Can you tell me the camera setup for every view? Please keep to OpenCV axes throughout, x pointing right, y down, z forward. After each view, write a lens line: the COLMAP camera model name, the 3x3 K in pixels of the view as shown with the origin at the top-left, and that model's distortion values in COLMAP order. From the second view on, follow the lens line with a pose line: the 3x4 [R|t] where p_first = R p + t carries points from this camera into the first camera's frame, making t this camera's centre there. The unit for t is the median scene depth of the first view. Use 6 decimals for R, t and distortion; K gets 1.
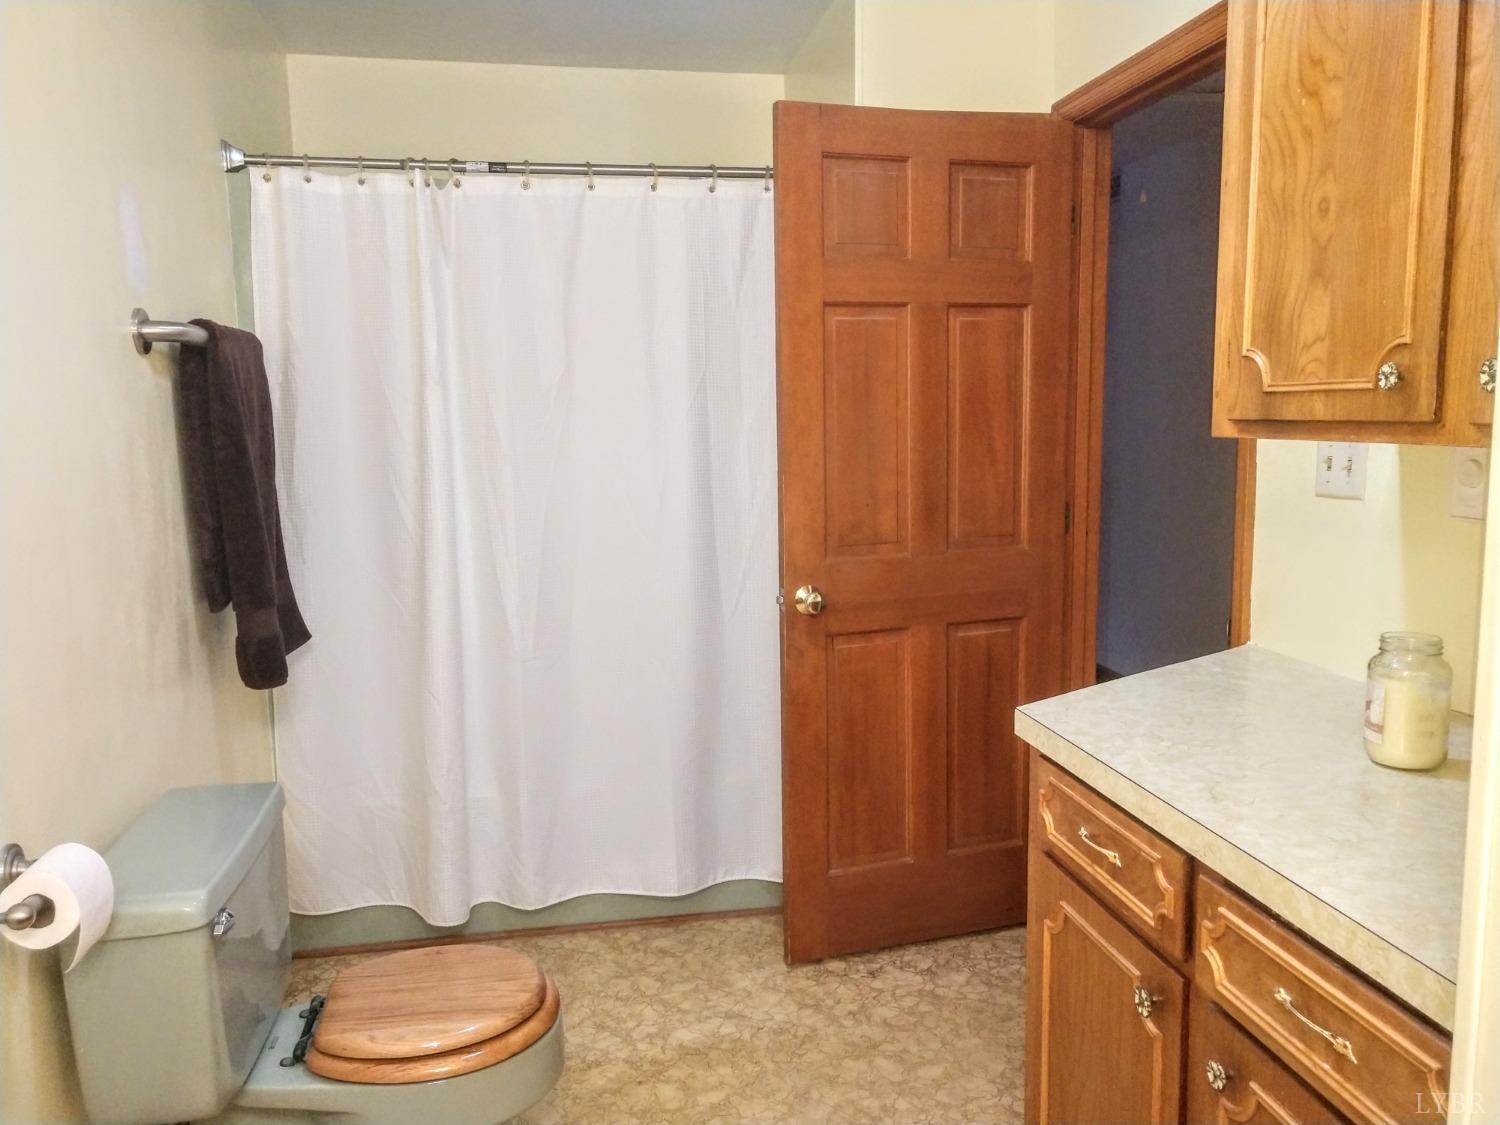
lens RADIAL K [[1144.7, 0, 750.0], [0, 1144.7, 562.5], [0, 0, 1]] dist [0.025144, 0.005496]
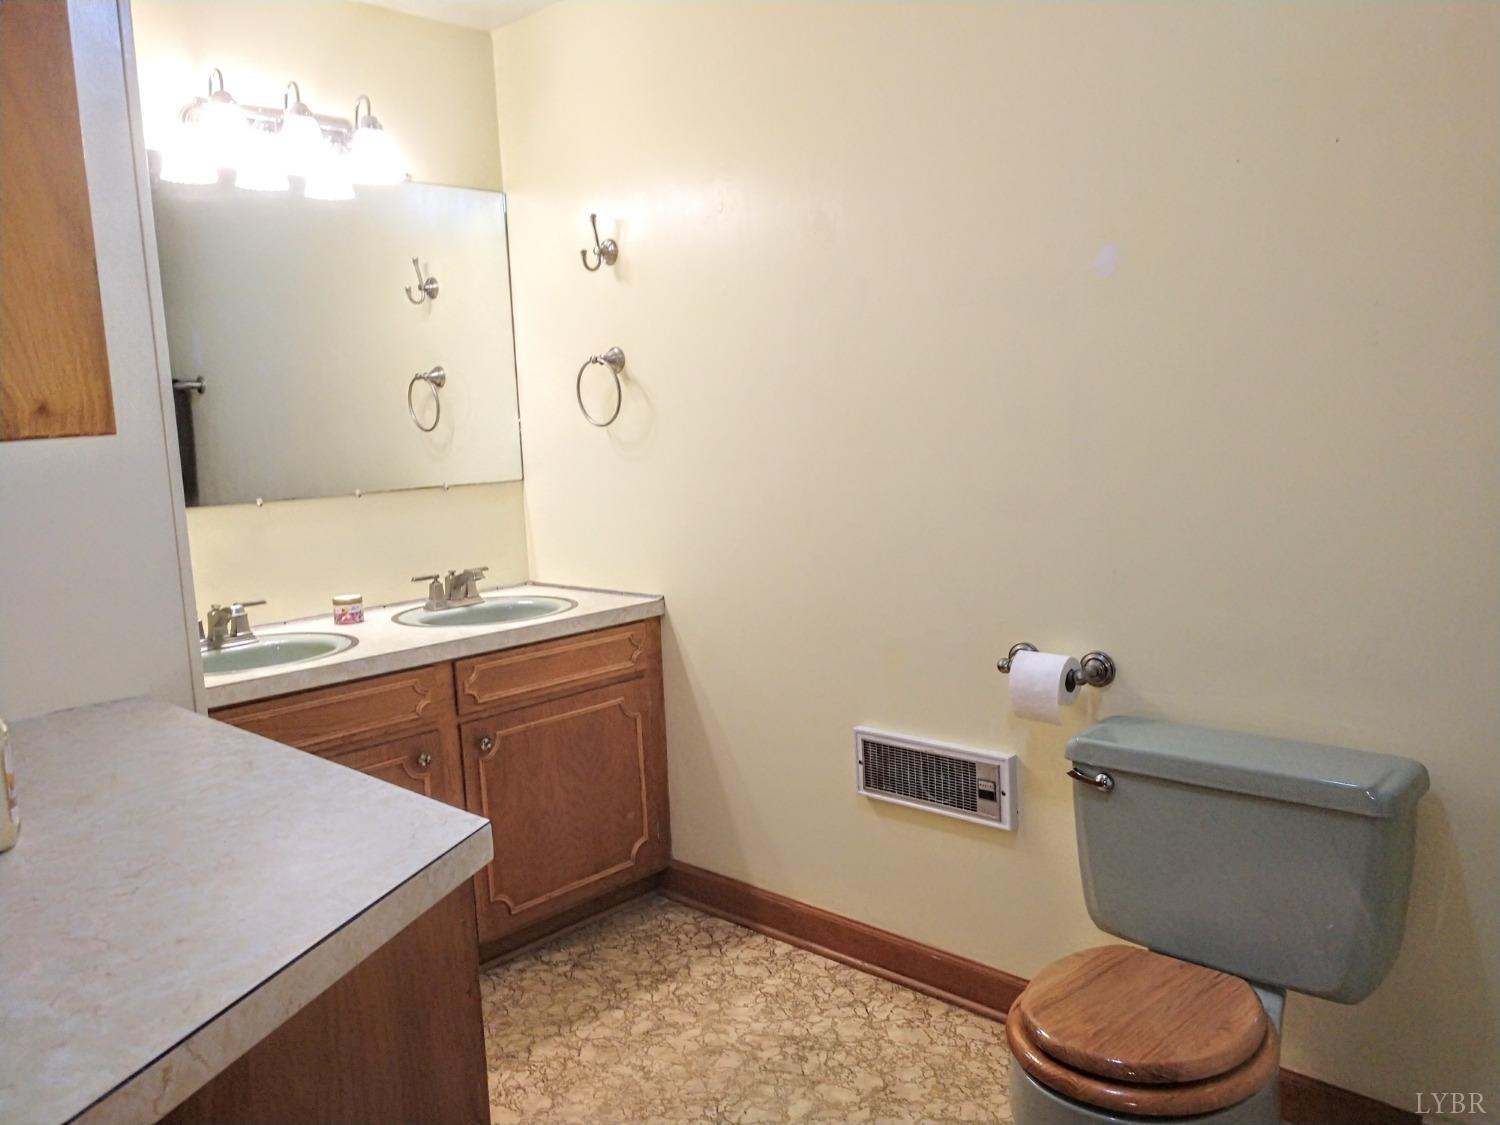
lens RADIAL K [[1144.7, 0, 750.0], [0, 1144.7, 562.5], [0, 0, 1]] dist [0.025144, 0.005496]
pose [[-0.804345, 0.118553, -0.582215, 0.556520], [-0.028069, 0.971216, 0.236541, -0.217525], [0.593499, 0.206602, -0.777865, 1.828991]]
